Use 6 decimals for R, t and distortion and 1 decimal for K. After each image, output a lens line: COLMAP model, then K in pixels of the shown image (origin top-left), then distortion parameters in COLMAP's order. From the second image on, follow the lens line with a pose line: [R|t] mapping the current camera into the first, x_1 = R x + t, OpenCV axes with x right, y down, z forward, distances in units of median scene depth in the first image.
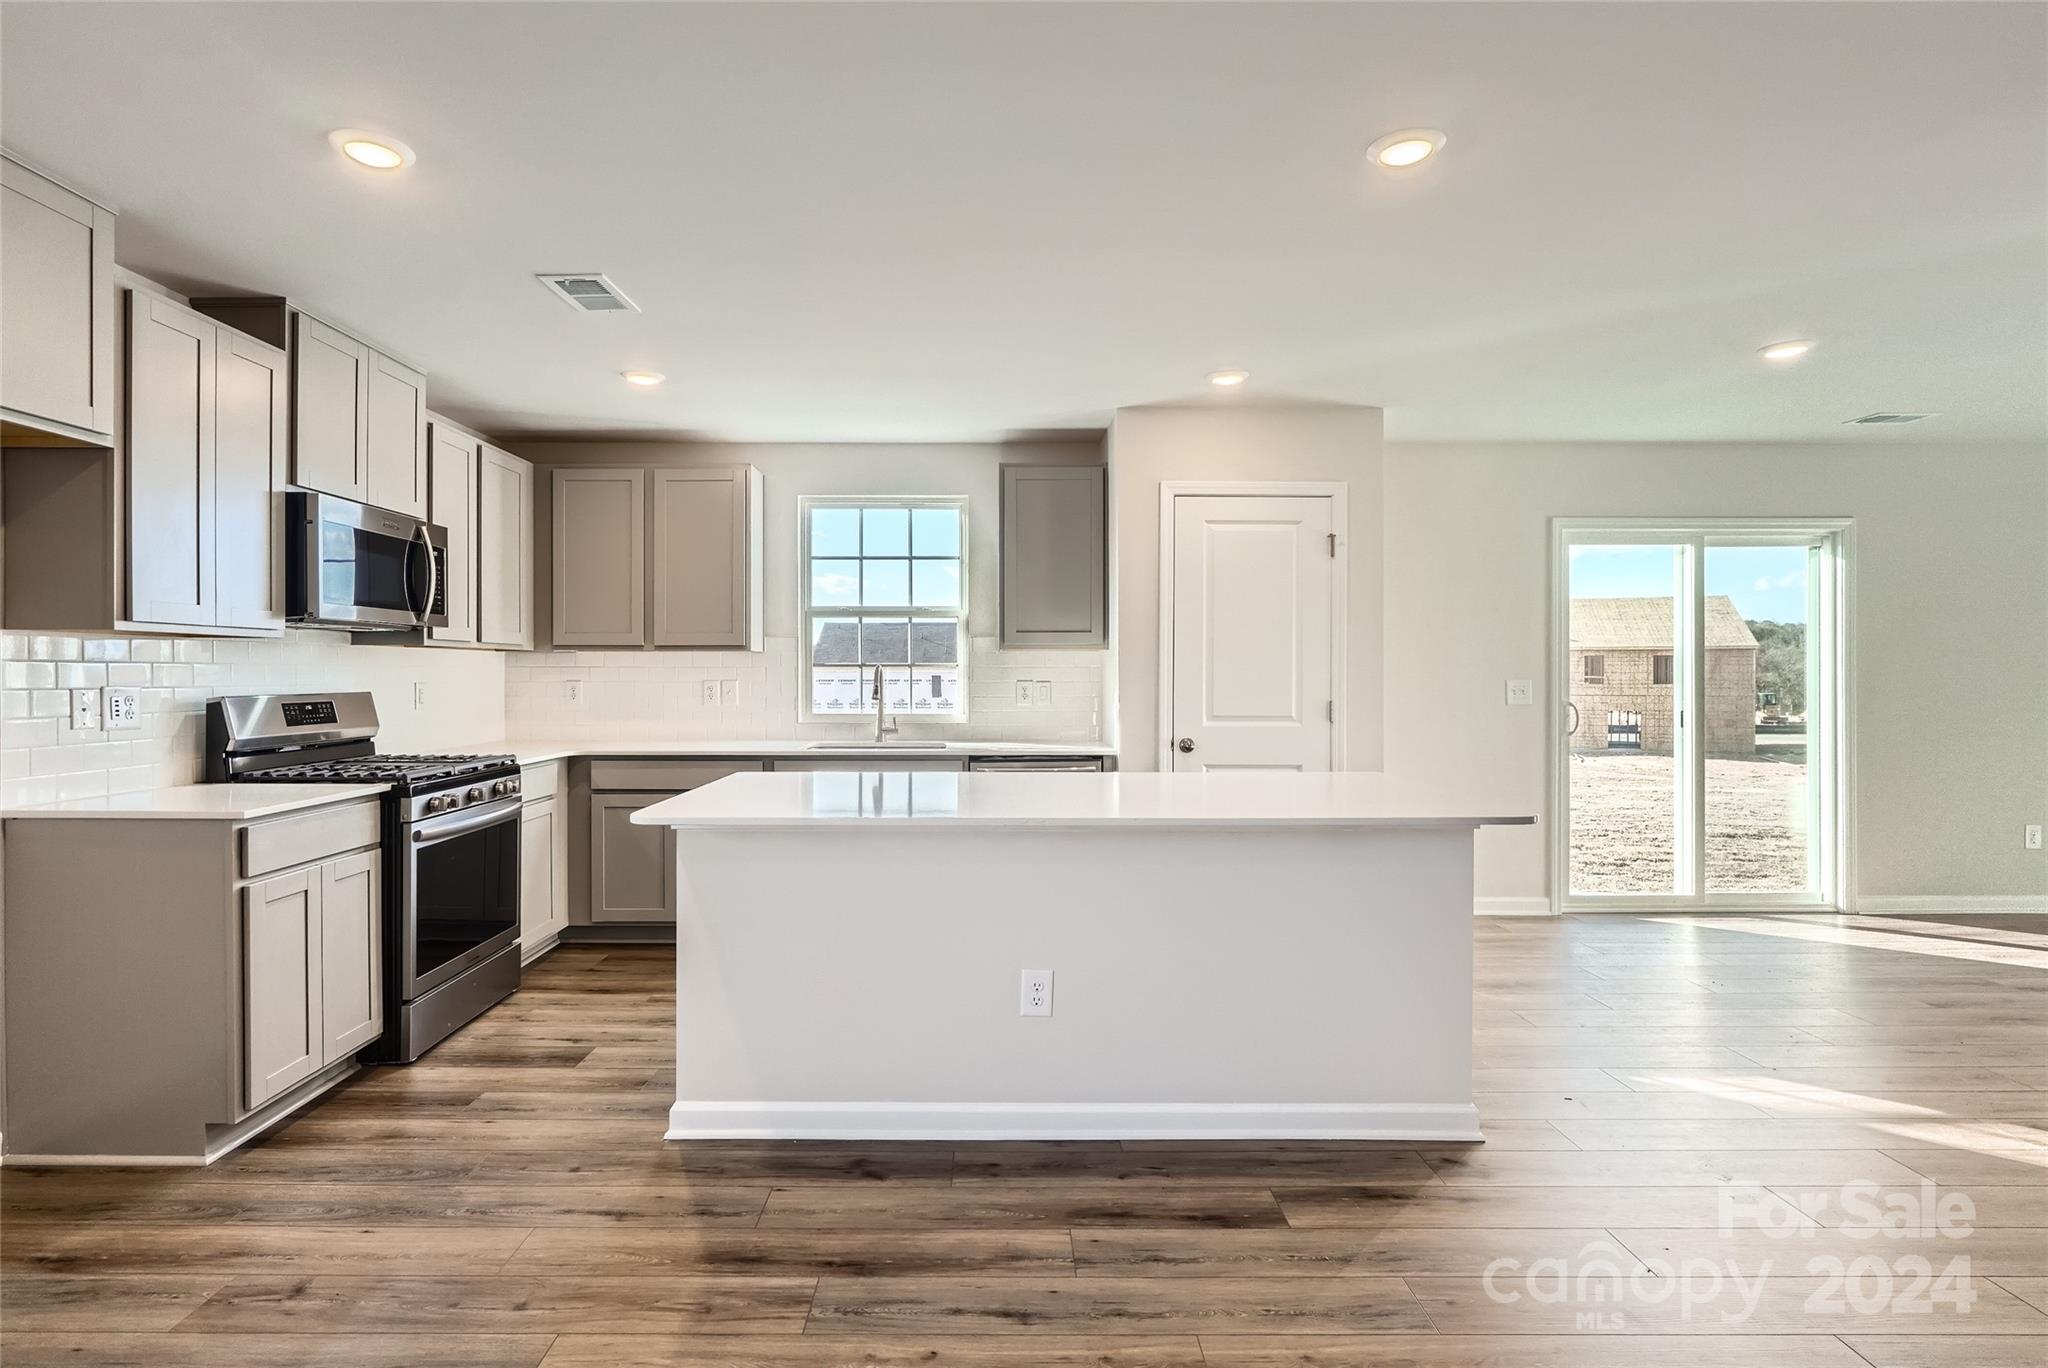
lens RADIAL K [[1040.2, 0, 1022.7], [0, 1040.2, 679.1], [0, 0, 1]] dist [-0.008640, 0.000049]
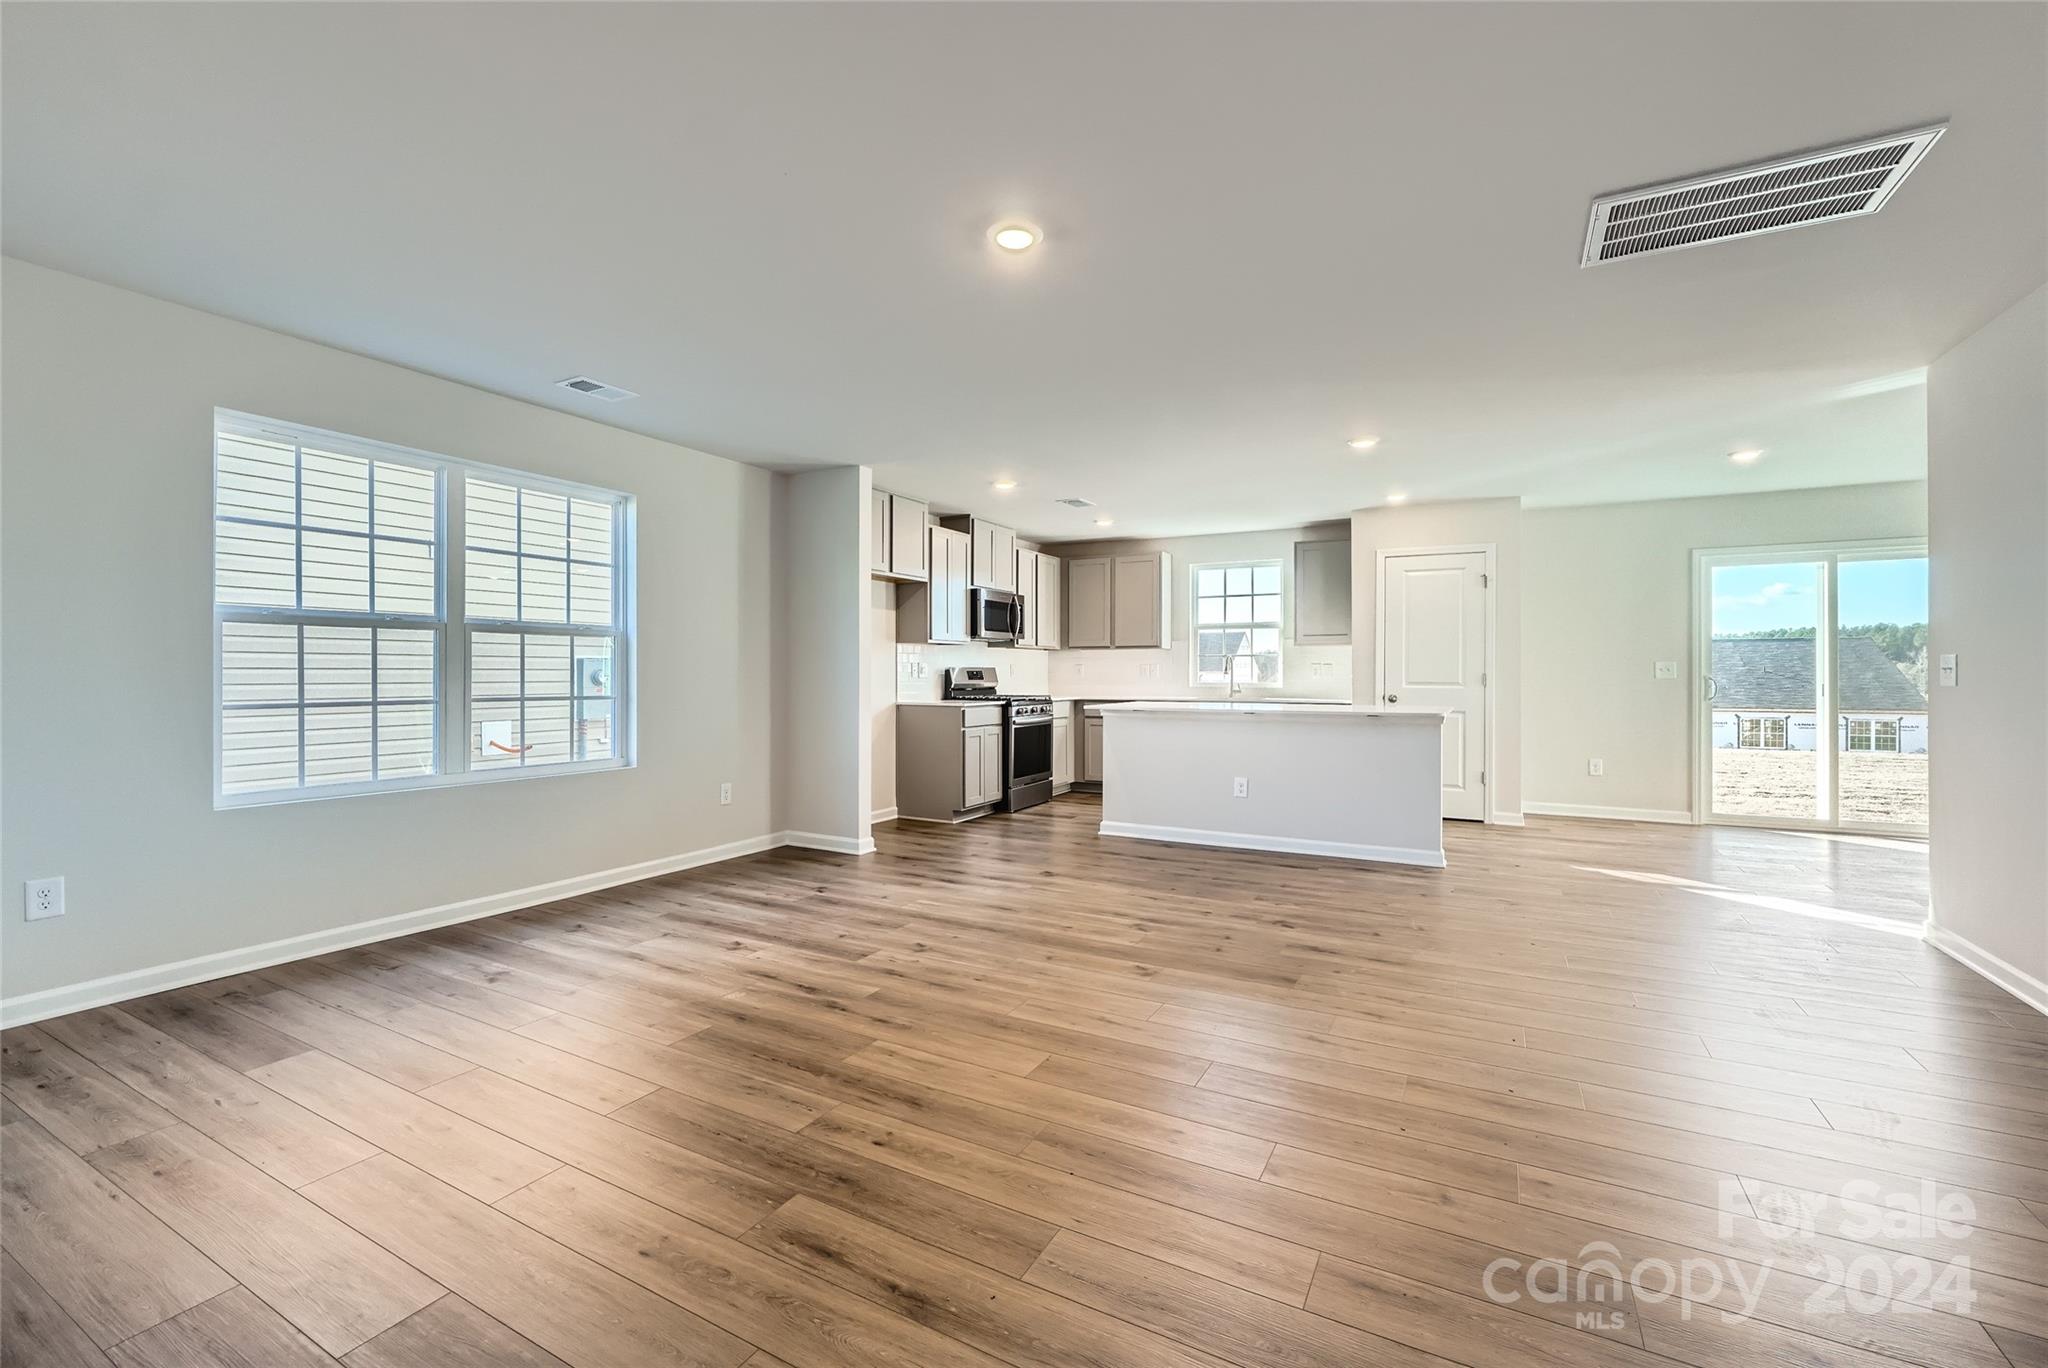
lens RADIAL K [[866.8, 0, 1020.6], [0, 866.8, 672.8], [0, 0, 1]] dist [0.000488, 0.000075]
pose [[0.876097, 0.000843, -0.482134, 0.362907], [-0.002155, 0.999995, -0.002167, 0.028484], [0.482130, 0.002938, 0.876095, -0.683019]]
